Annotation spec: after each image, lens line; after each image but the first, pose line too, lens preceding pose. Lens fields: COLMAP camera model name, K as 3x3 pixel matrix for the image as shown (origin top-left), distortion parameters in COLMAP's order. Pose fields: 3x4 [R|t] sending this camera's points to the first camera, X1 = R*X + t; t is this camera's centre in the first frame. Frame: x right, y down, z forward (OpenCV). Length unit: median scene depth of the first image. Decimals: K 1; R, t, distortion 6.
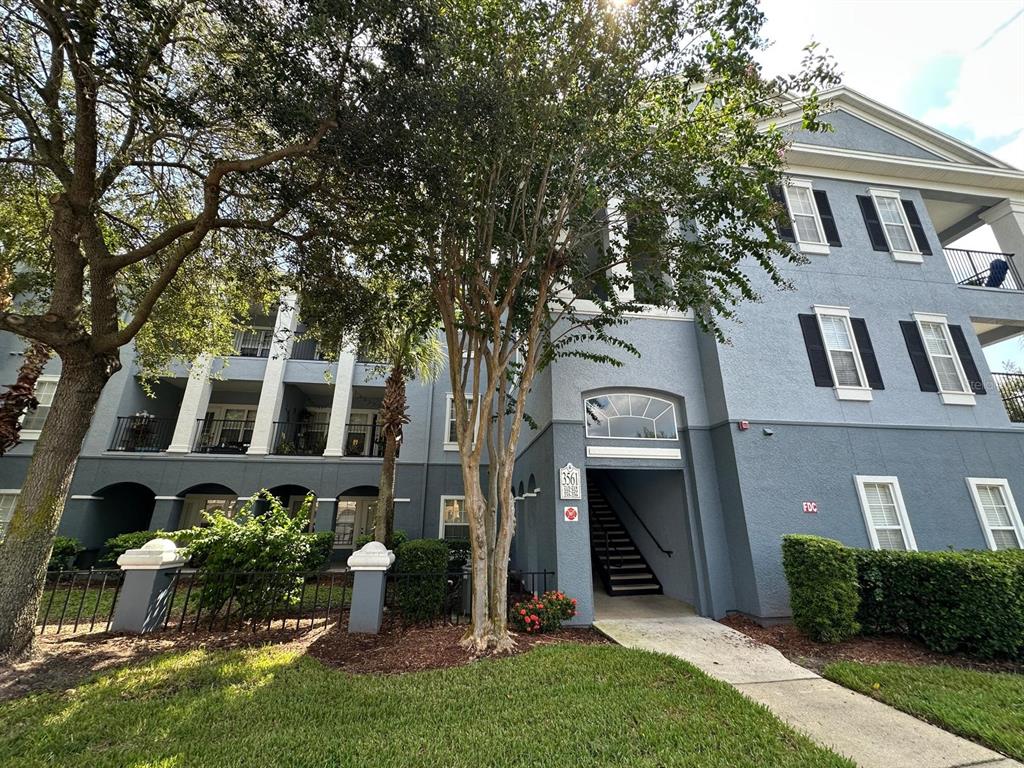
lens RADIAL K [[412.7, 0, 511.4], [0, 412.7, 383.6], [0, 0, 1]] dist [-0.003047, 0.001222]
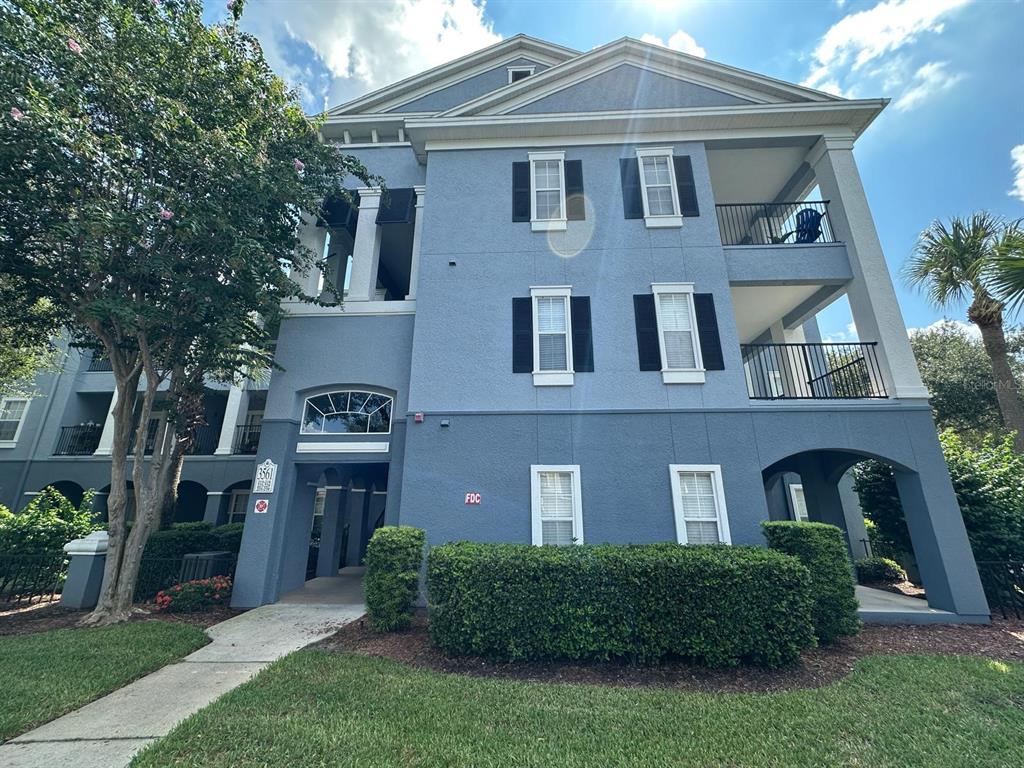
lens RADIAL K [[412.7, 0, 512.9], [0, 412.7, 385.1], [0, 0, 1]] dist [-0.003047, 0.001222]
pose [[0.984607, -0.052109, -0.166836, 0.862002], [0.055676, 0.998308, 0.016772, 0.017736], [0.165680, -0.025802, 0.985842, 0.051525]]
